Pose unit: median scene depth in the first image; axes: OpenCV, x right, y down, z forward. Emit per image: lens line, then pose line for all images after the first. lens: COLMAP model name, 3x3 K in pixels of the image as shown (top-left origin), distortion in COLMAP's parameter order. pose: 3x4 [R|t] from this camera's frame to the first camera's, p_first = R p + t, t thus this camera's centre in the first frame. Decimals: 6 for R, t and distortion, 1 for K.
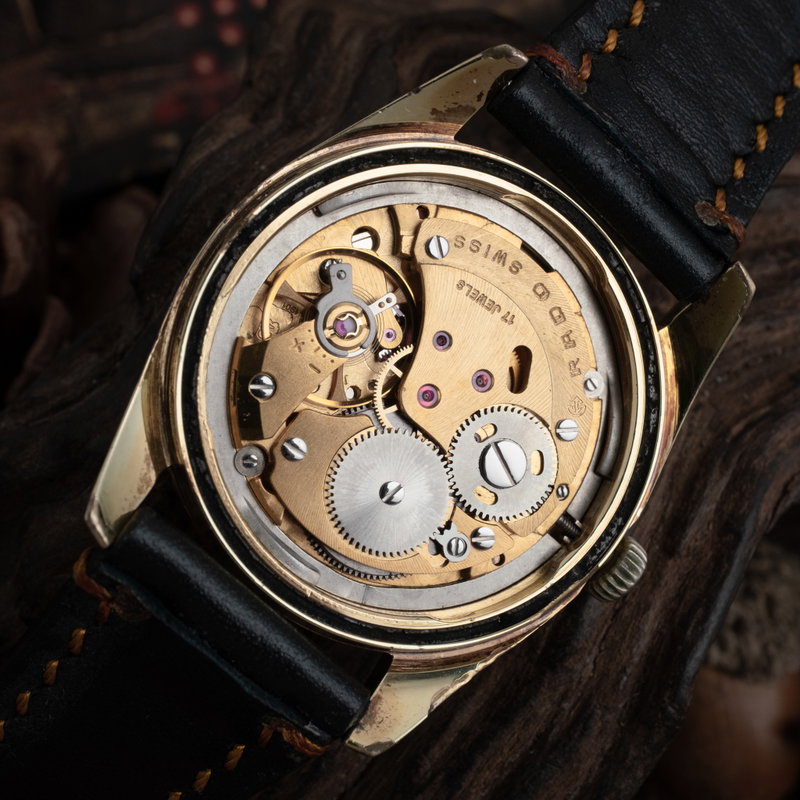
lens RADIAL K [[1433.4, 0, 400.0], [0, 1433.4, 400.0], [0, 0, 1]] dist [0.009665, 0.225702]
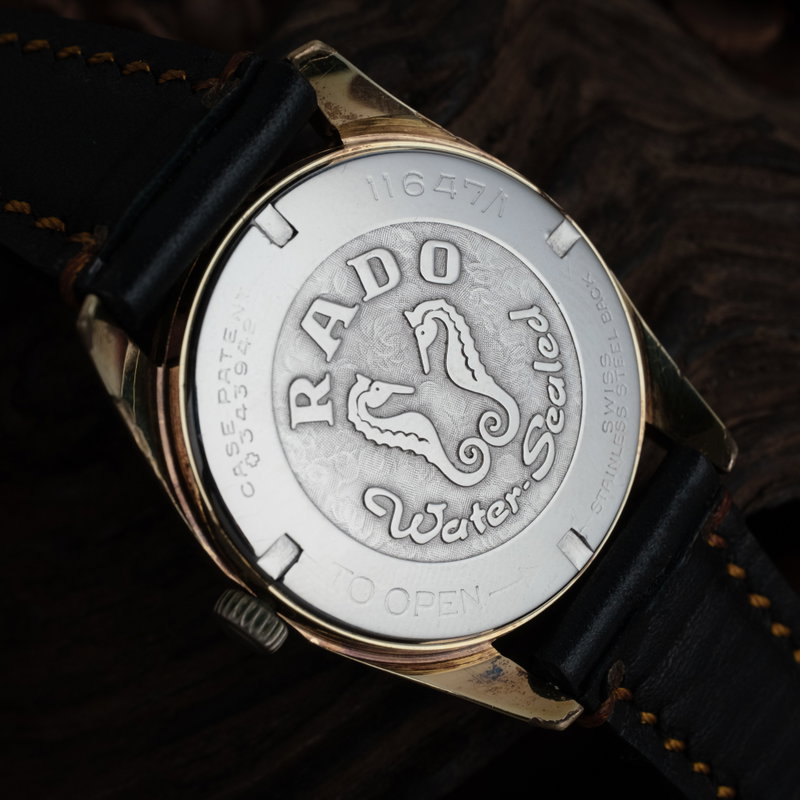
lens RADIAL K [[1433.4, 0, 400.0], [0, 1433.4, 400.0], [0, 0, 1]] dist [0.009665, 0.225702]
pose [[0.159003, 0.937218, -0.310387, 0.333076], [-0.915503, 0.022287, -0.401692, 0.415355], [-0.369556, 0.348031, 0.861570, 0.147074]]
